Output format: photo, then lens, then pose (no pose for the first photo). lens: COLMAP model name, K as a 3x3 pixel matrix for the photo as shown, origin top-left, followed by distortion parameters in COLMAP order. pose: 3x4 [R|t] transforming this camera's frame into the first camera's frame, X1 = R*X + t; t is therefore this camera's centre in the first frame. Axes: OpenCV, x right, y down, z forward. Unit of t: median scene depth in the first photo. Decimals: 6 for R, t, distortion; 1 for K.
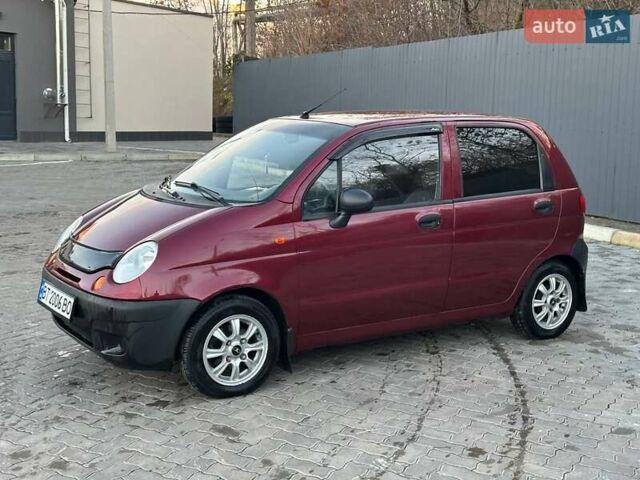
lens RADIAL K [[889.1, 0, 320.6], [0, 889.1, 235.2], [0, 0, 1]] dist [0.113621, 0.000000]
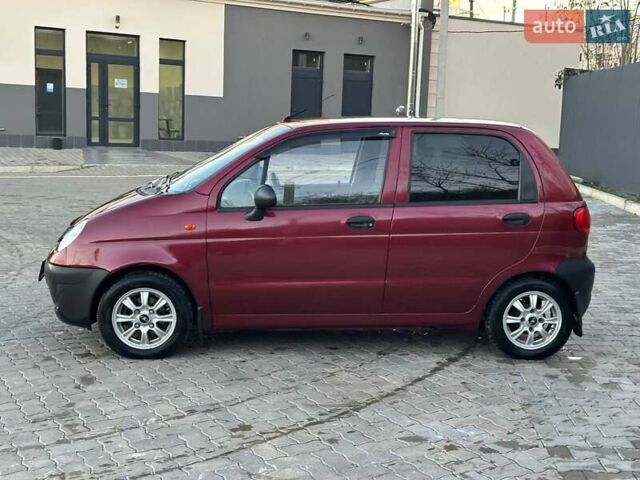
lens RADIAL K [[889.1, 0, 323.5], [0, 889.1, 245.3], [0, 0, 1]] dist [0.113621, 0.000000]
pose [[0.885084, 0.074943, -0.459359, 0.632772], [-0.079775, 0.996773, 0.008910, 0.005614], [0.458544, 0.028759, 0.888206, 0.077658]]
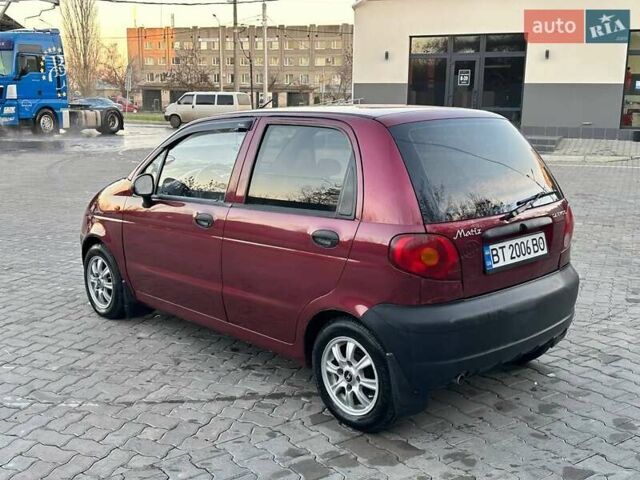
lens RADIAL K [[713.3, 0, 323.6], [0, 713.3, 235.0], [0, 0, 1]] dist [0.090121, 0.000000]
pose [[0.168176, 0.164630, -0.971912, 1.011067], [-0.142916, 0.979610, 0.141204, -0.143282], [0.975342, 0.115155, 0.188275, 1.111226]]
